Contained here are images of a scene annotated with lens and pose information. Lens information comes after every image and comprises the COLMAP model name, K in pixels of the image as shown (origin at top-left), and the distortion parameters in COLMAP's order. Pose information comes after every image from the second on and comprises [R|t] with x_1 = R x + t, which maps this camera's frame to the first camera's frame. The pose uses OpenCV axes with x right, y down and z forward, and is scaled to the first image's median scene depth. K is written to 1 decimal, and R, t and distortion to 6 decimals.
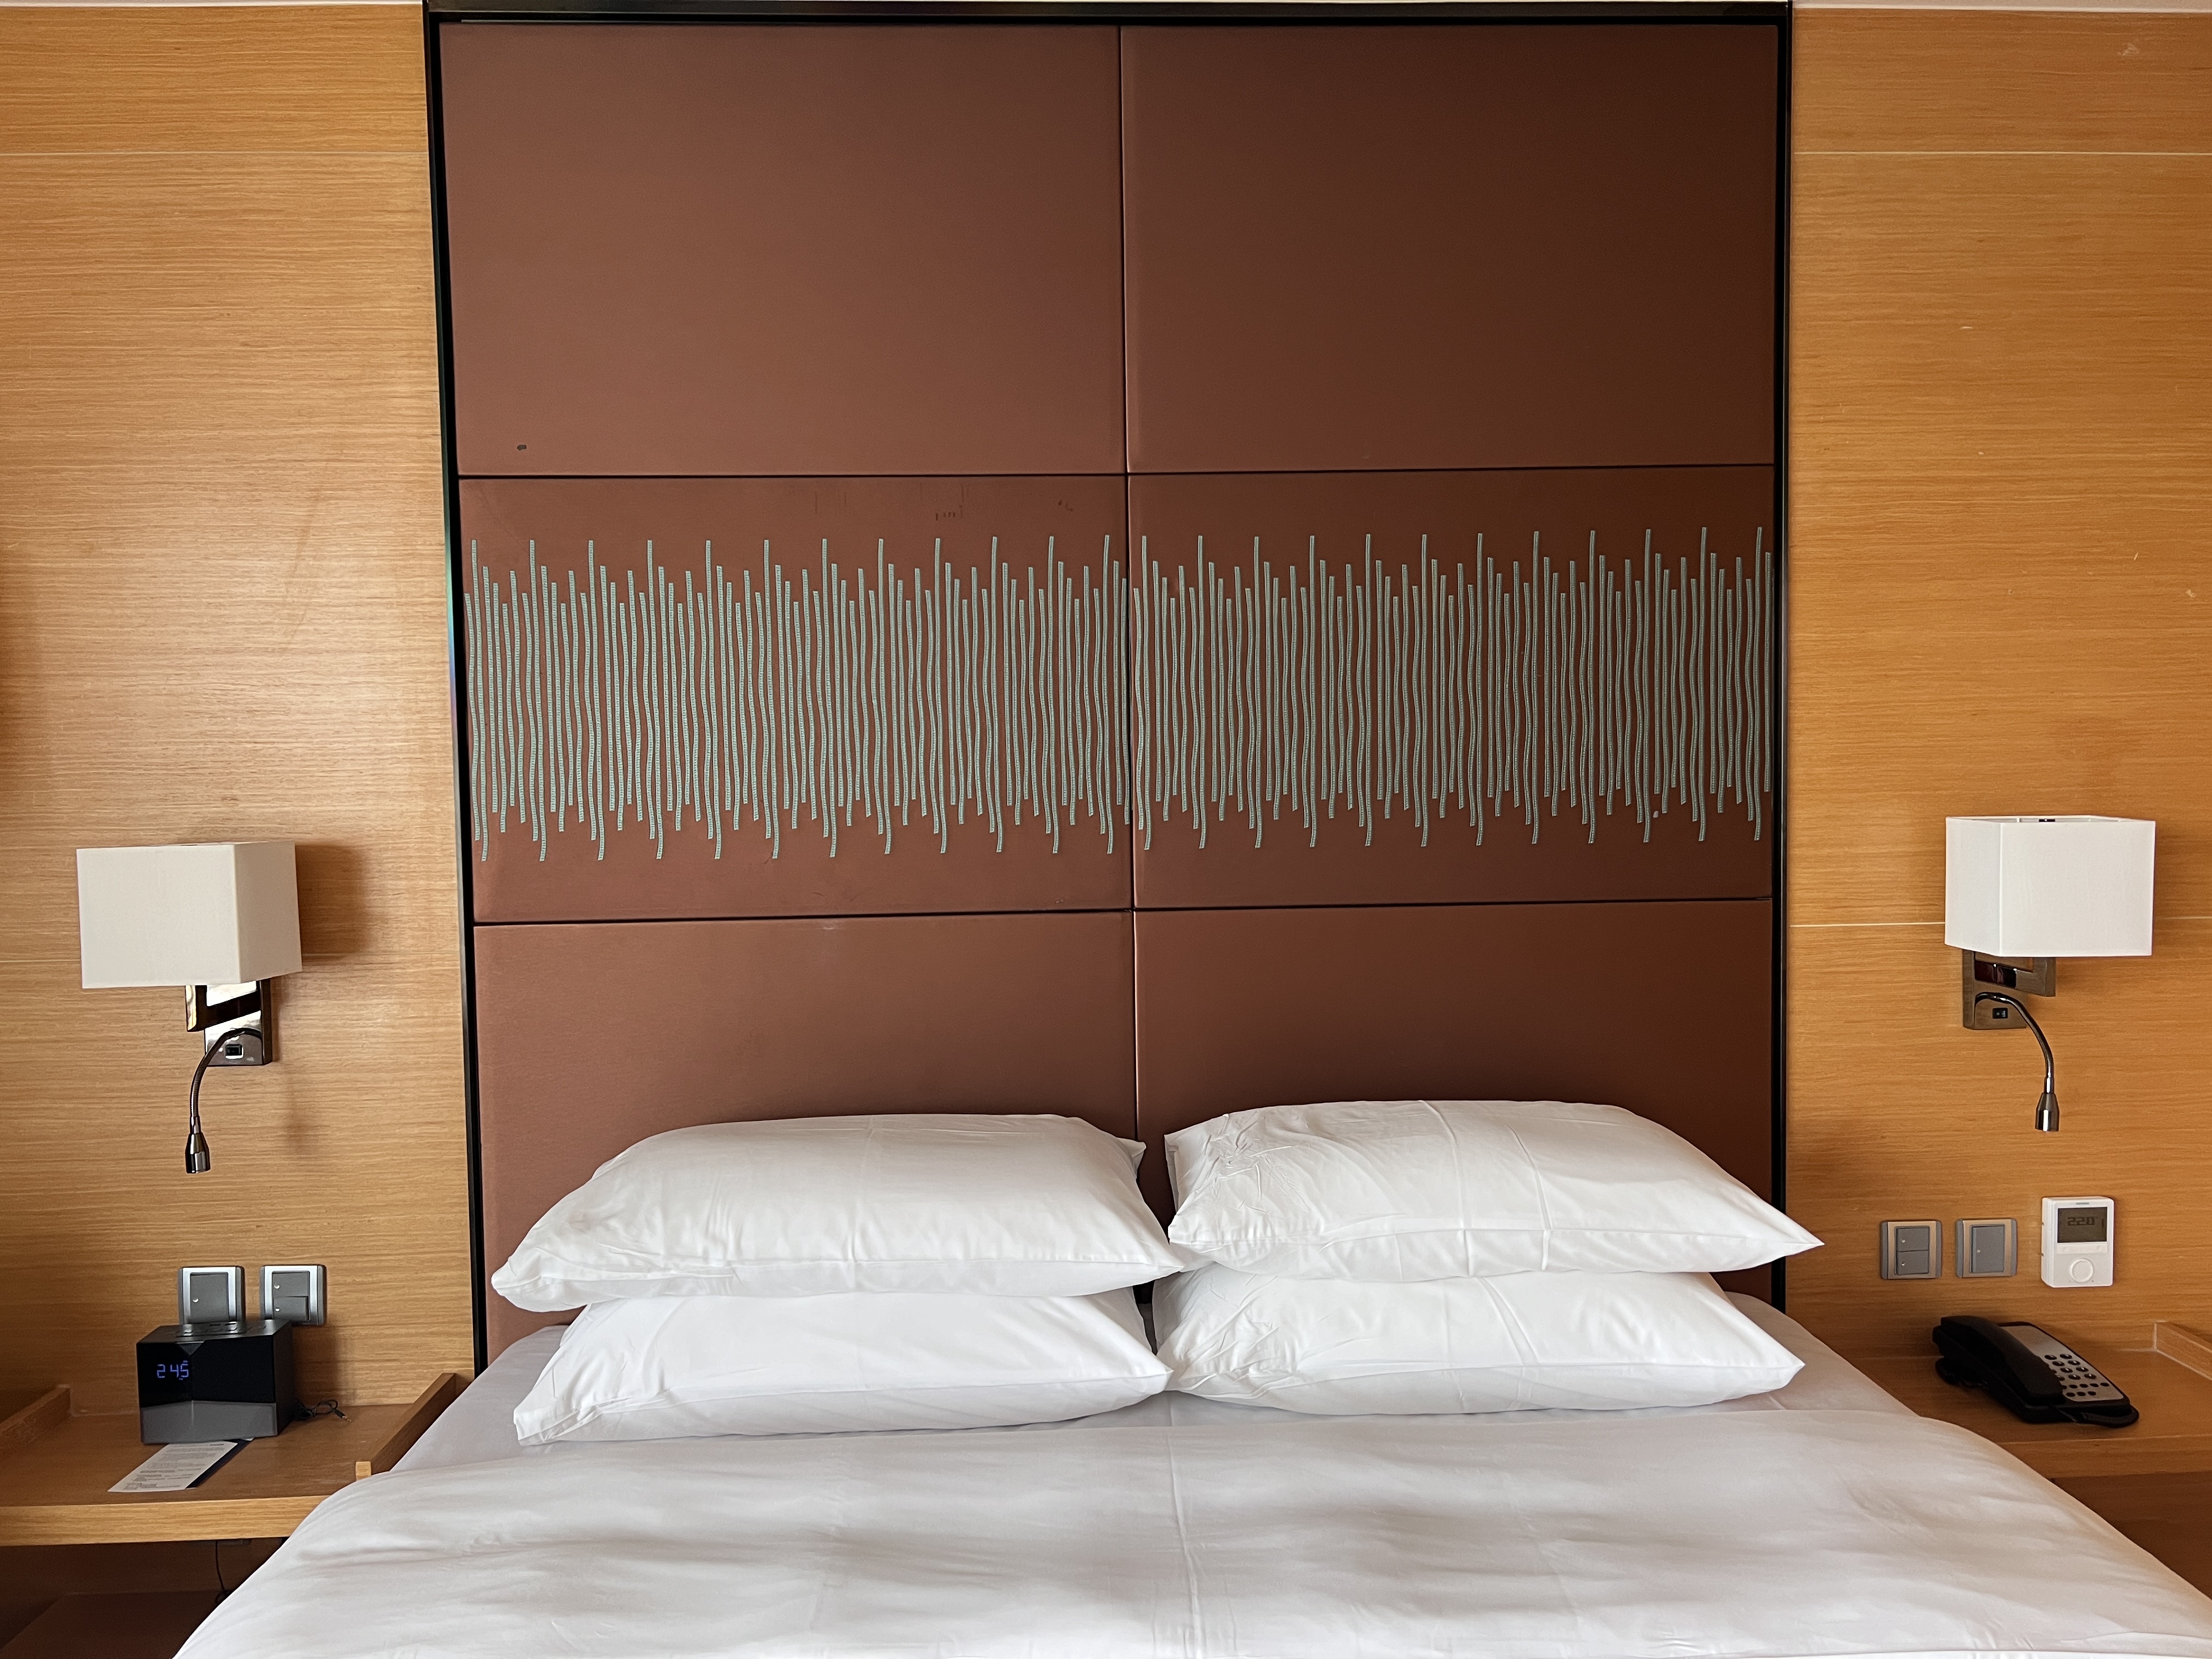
lens RADIAL K [[1630.1, 0, 1116.6], [0, 1630.1, 843.0], [0, 0, 1]] dist [0.040581, -0.047057]
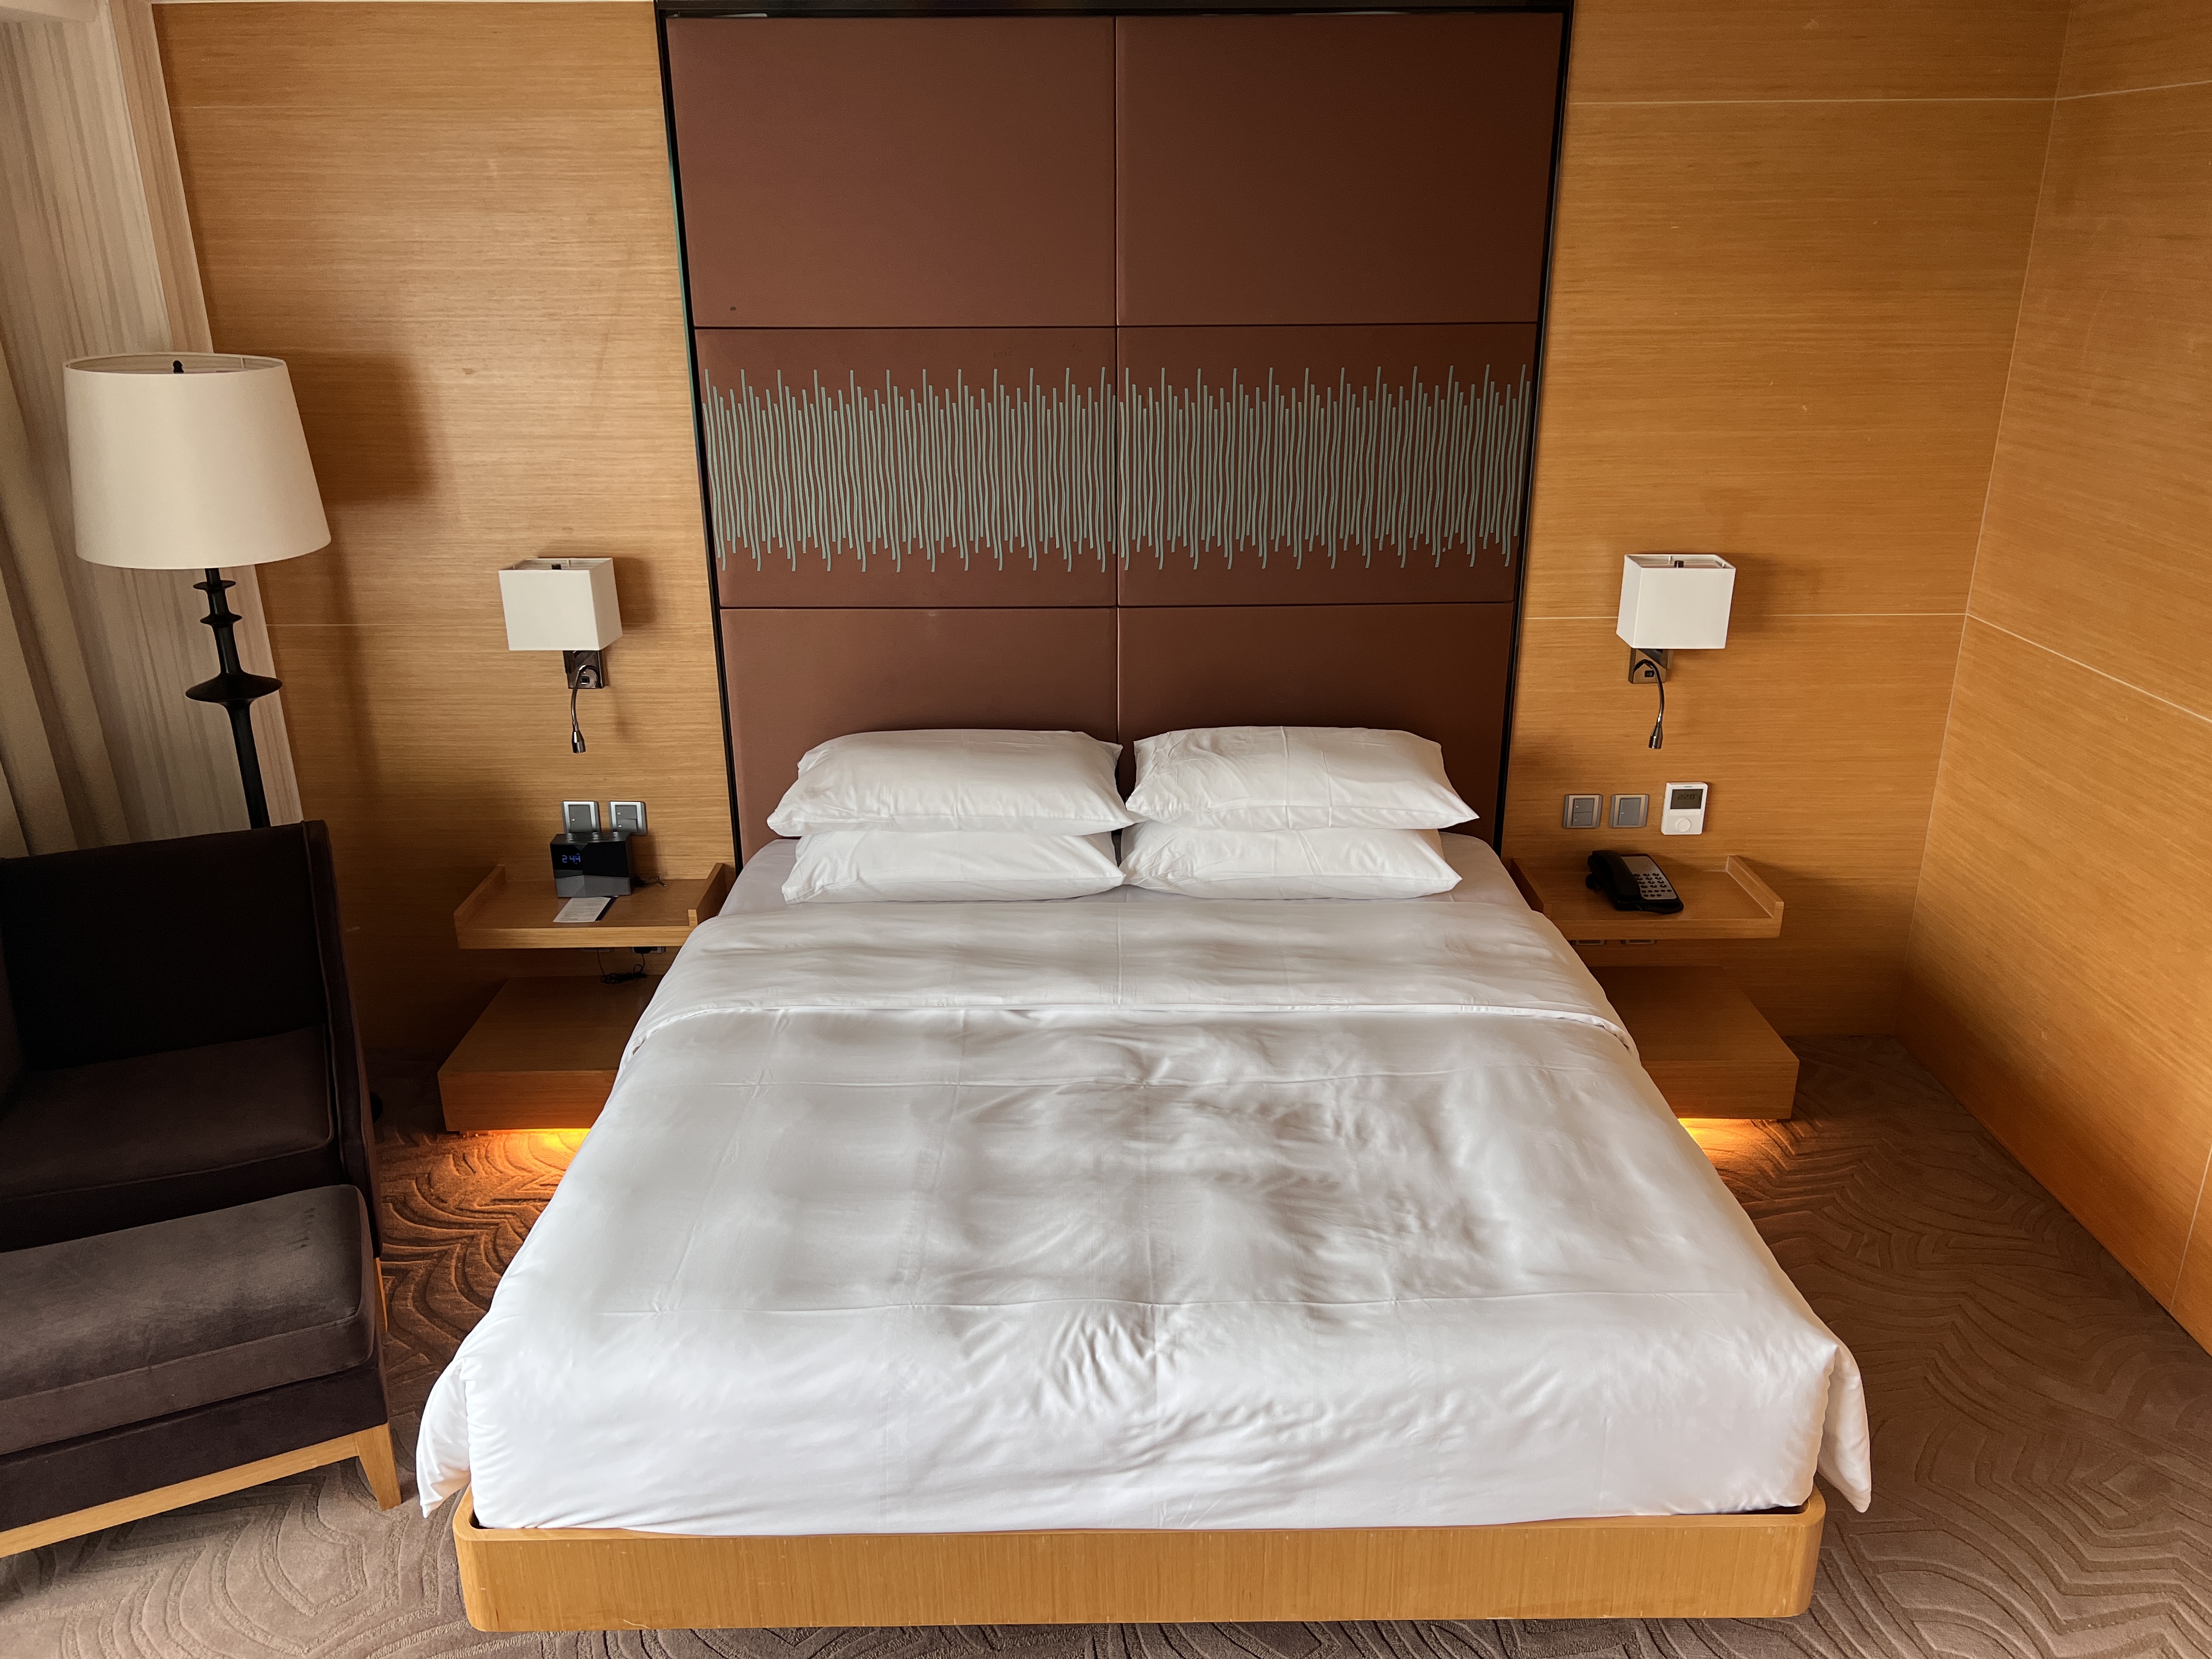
lens RADIAL K [[1630.1, 0, 1118.1], [0, 1630.1, 828.6], [0, 0, 1]] dist [0.040581, -0.047057]
pose [[0.999511, 0.021612, -0.022614, 0.053755], [-0.013922, 0.954743, 0.297107, -0.234612], [0.028012, -0.296647, 0.954576, -0.636276]]
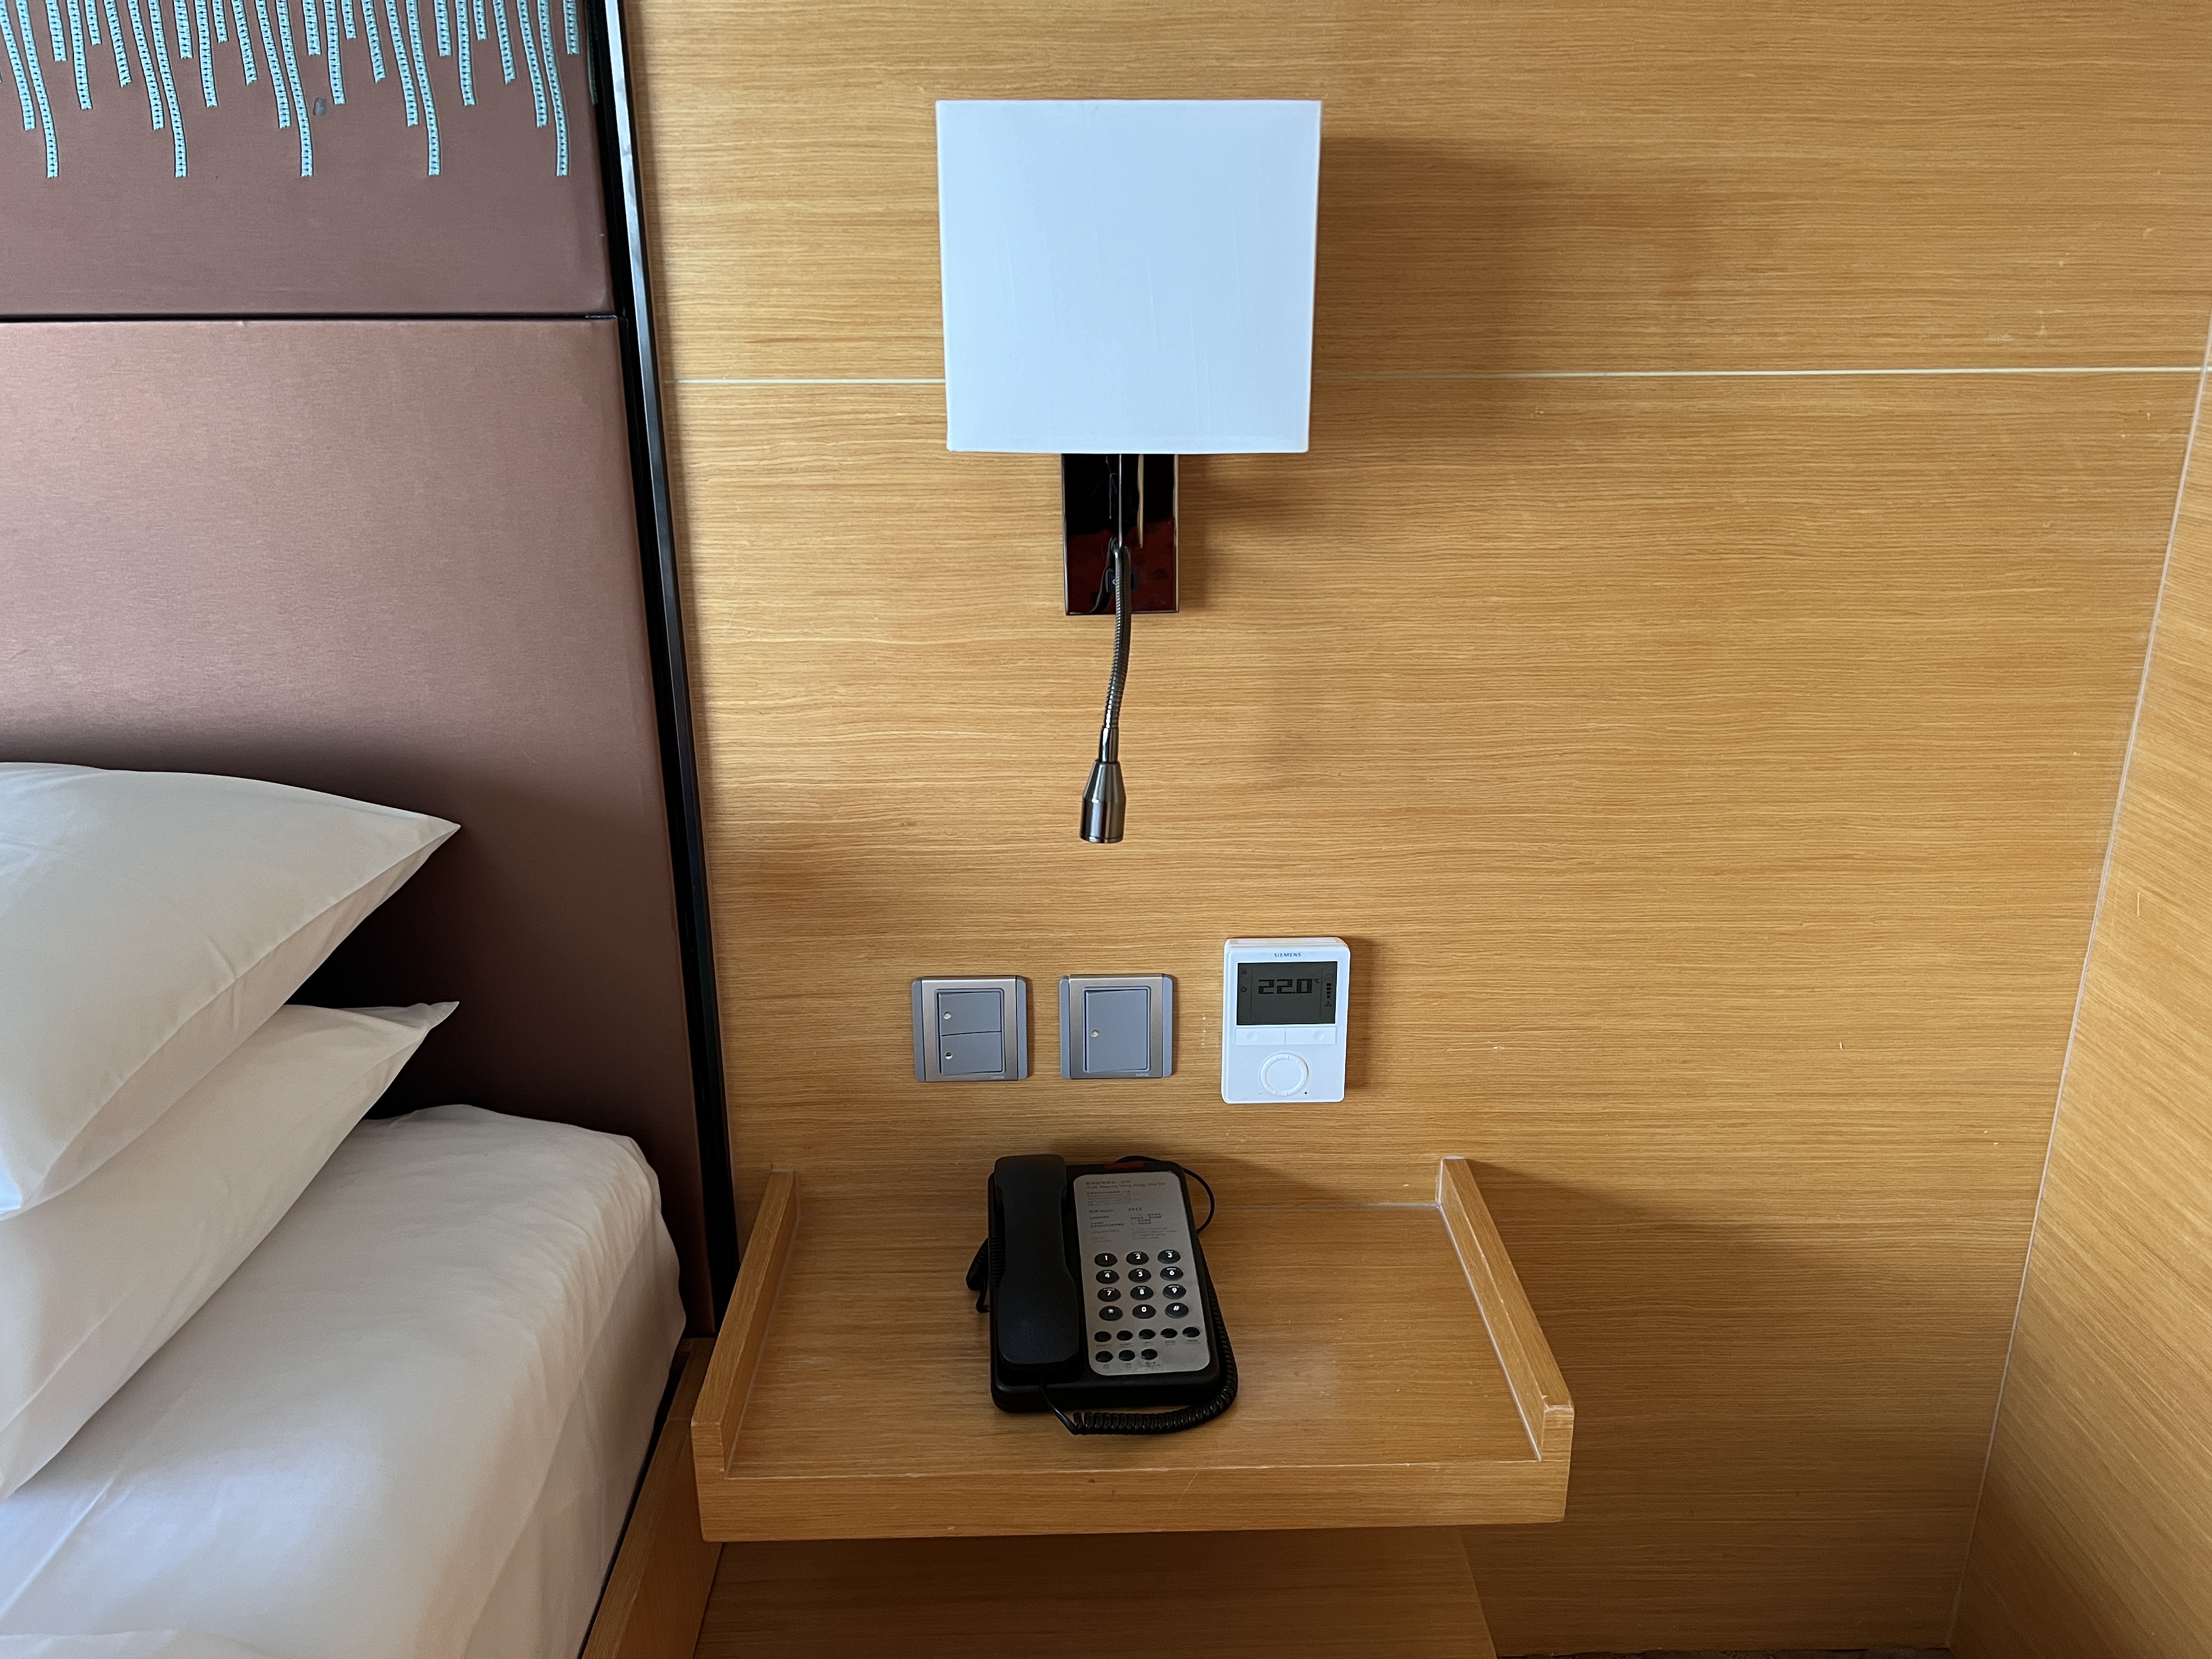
lens RADIAL K [[1630.1, 0, 1099.7], [0, 1630.1, 831.8], [0, 0, 1]] dist [0.040581, -0.047057]
pose [[0.999696, 0.016827, -0.017995, 0.565304], [-0.011179, 0.960715, 0.277312, 0.045240], [0.021954, -0.277026, 0.960611, 0.551031]]
